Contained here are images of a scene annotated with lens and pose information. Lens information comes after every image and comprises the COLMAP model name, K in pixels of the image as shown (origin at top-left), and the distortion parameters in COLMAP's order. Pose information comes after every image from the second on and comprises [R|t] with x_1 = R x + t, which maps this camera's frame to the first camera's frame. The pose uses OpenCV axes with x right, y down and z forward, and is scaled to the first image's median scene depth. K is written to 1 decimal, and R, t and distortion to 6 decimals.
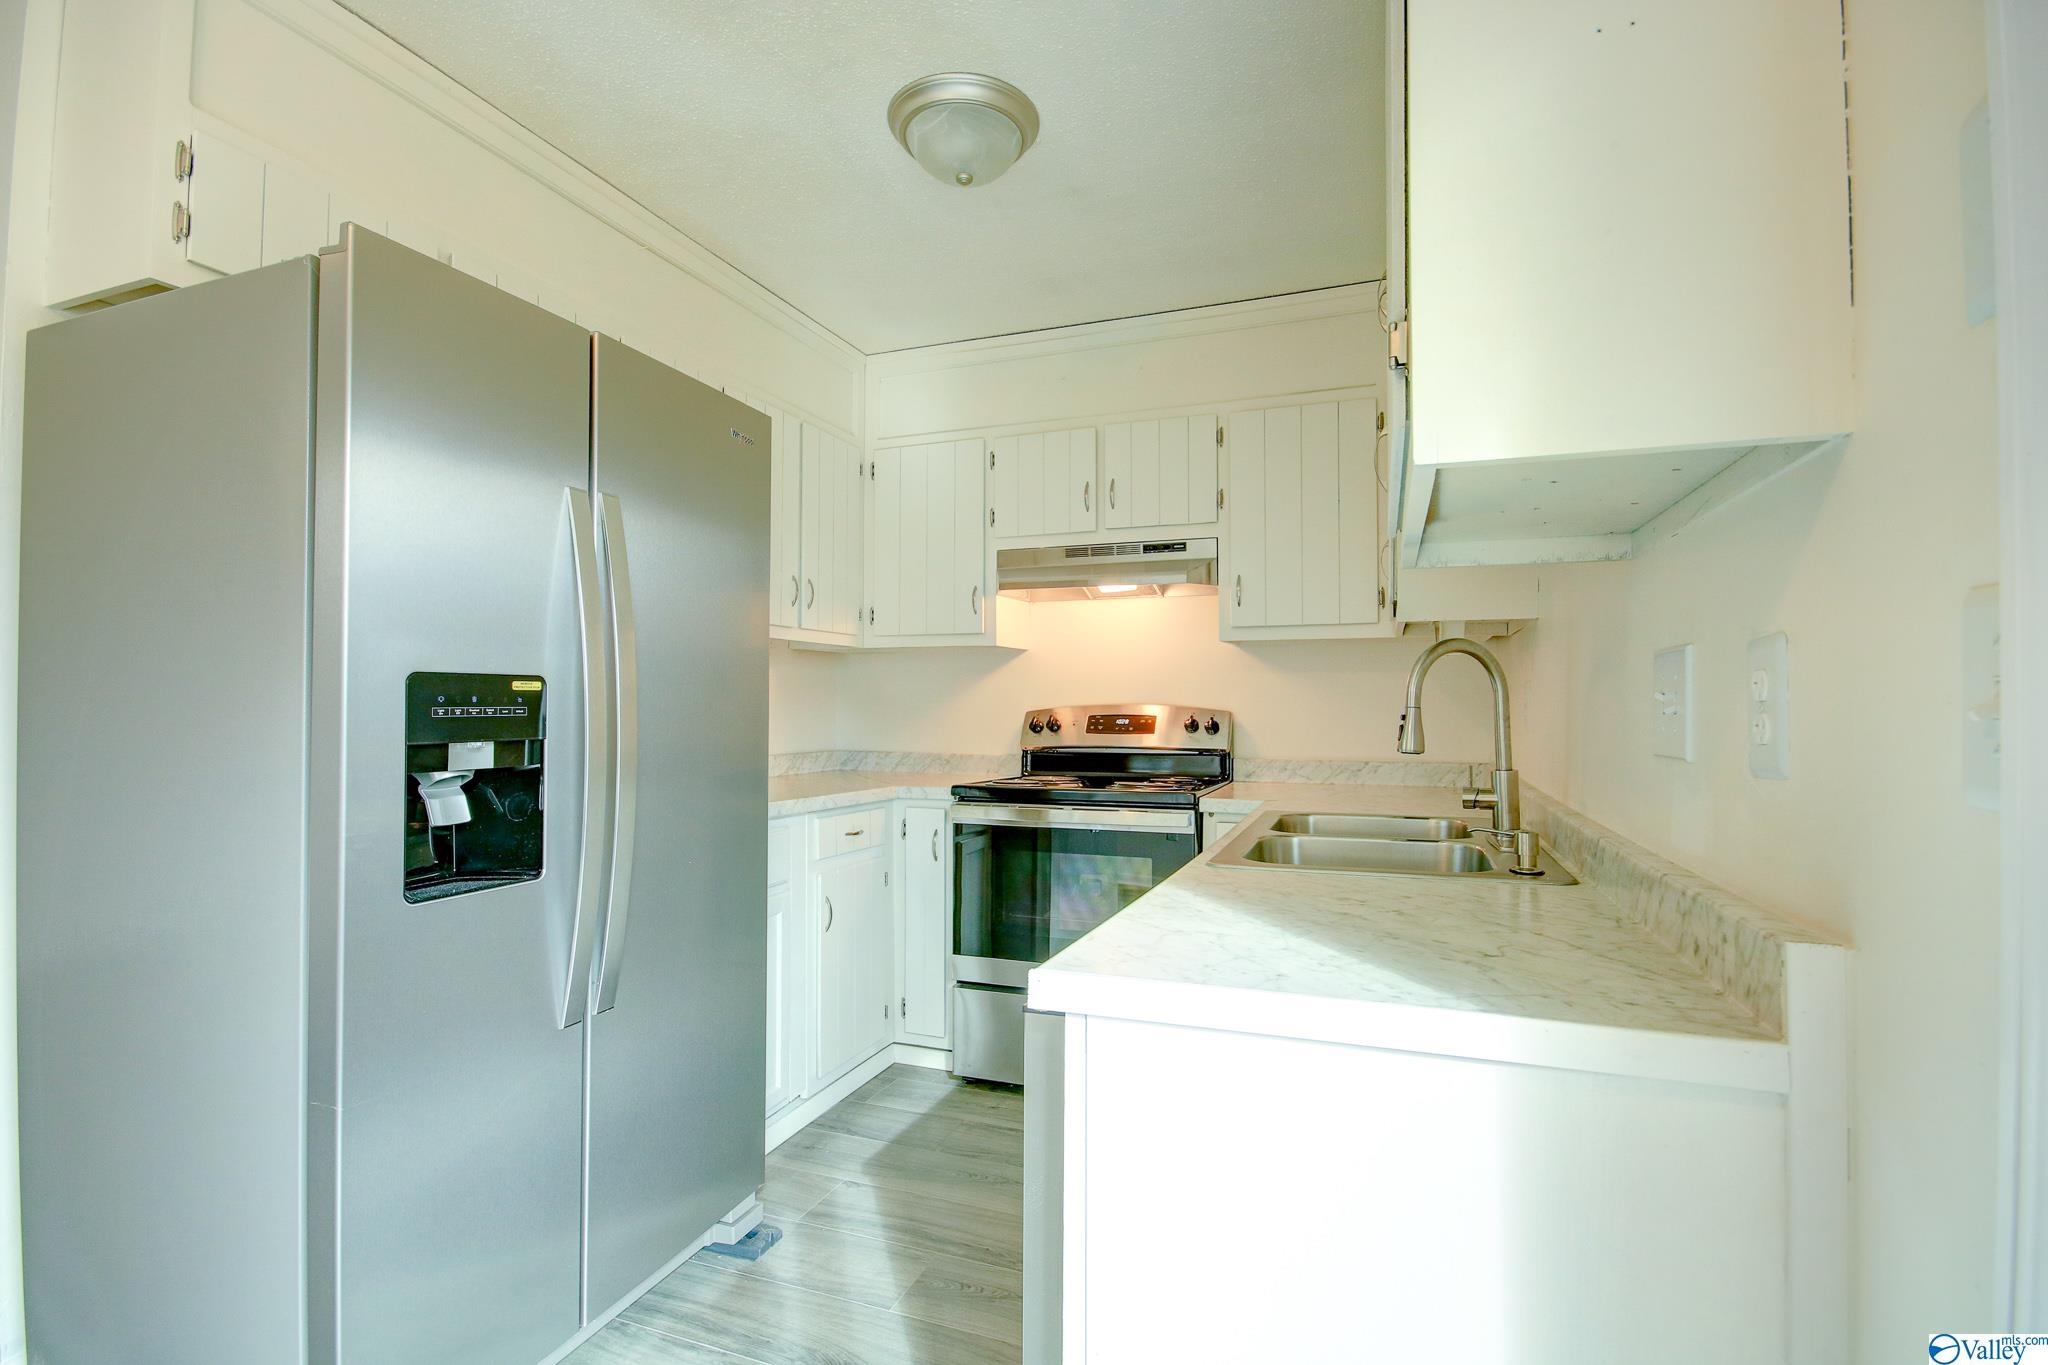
lens RADIAL K [[955.1, 0, 1040.6], [0, 955.1, 692.8], [0, 0, 1]] dist [0.001035, -0.000151]
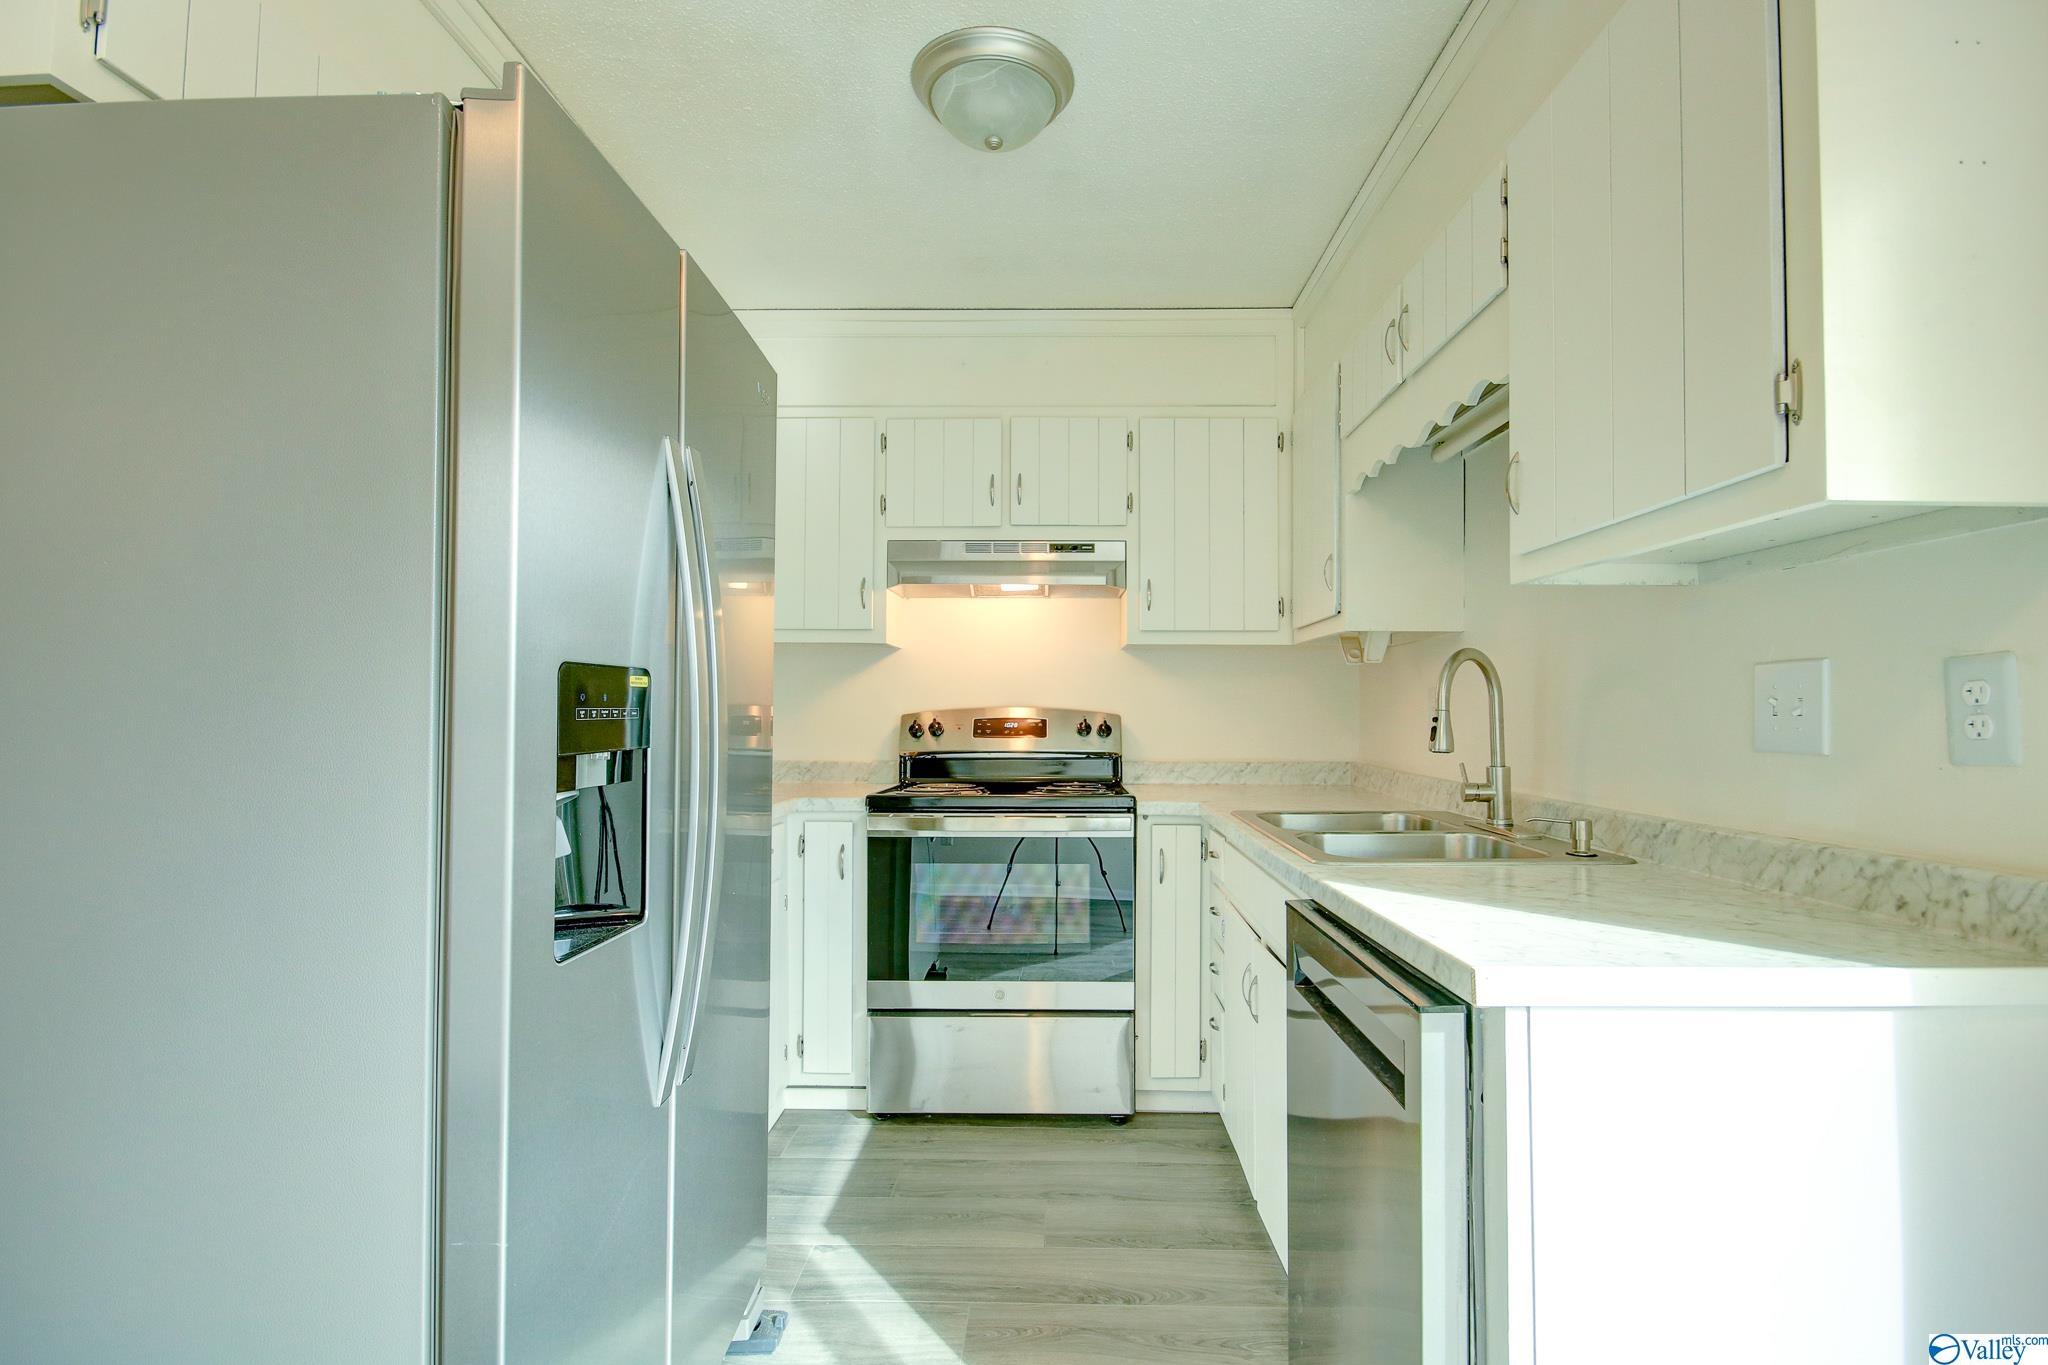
lens RADIAL K [[988.1, 0, 1047.2], [0, 988.1, 692.7], [0, 0, 1]] dist [-0.001069, 0.000025]
pose [[0.941417, 0.008183, 0.337145, -0.285180], [-0.007162, 0.999965, -0.004272, 0.002008], [-0.337169, 0.001607, 0.941443, 0.061614]]
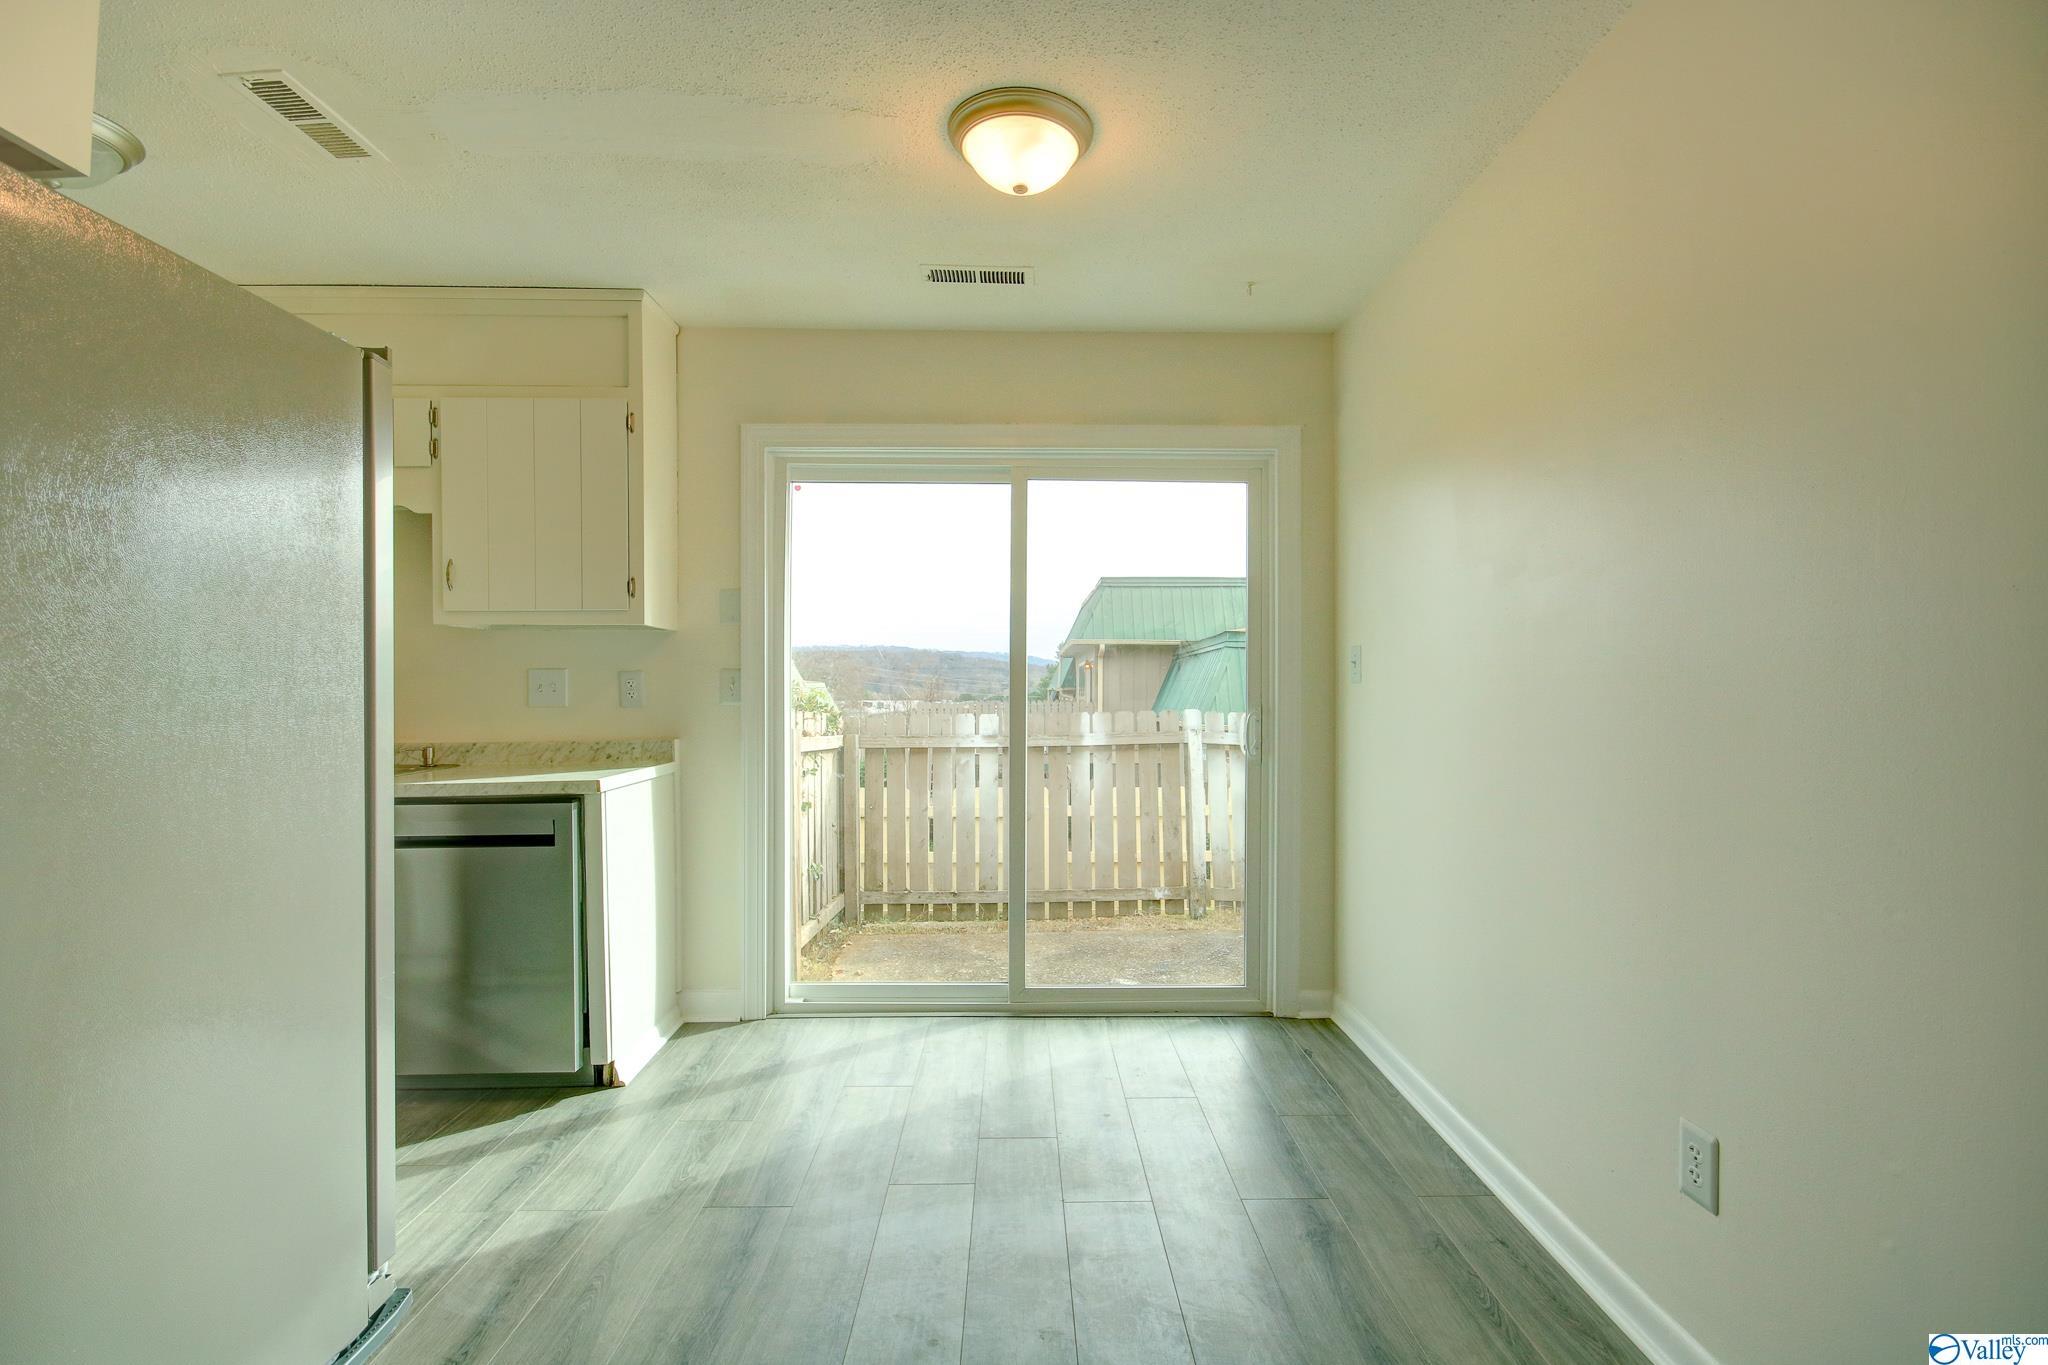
lens RADIAL K [[988.1, 0, 1047.2], [0, 988.1, 692.7], [0, 0, 1]] dist [-0.001069, 0.000025]
pose [[-0.383113, 0.001720, 0.923700, -1.224325], [-0.010022, 0.999932, -0.006019, 0.012263], [-0.923647, -0.011563, -0.383070, 0.330955]]
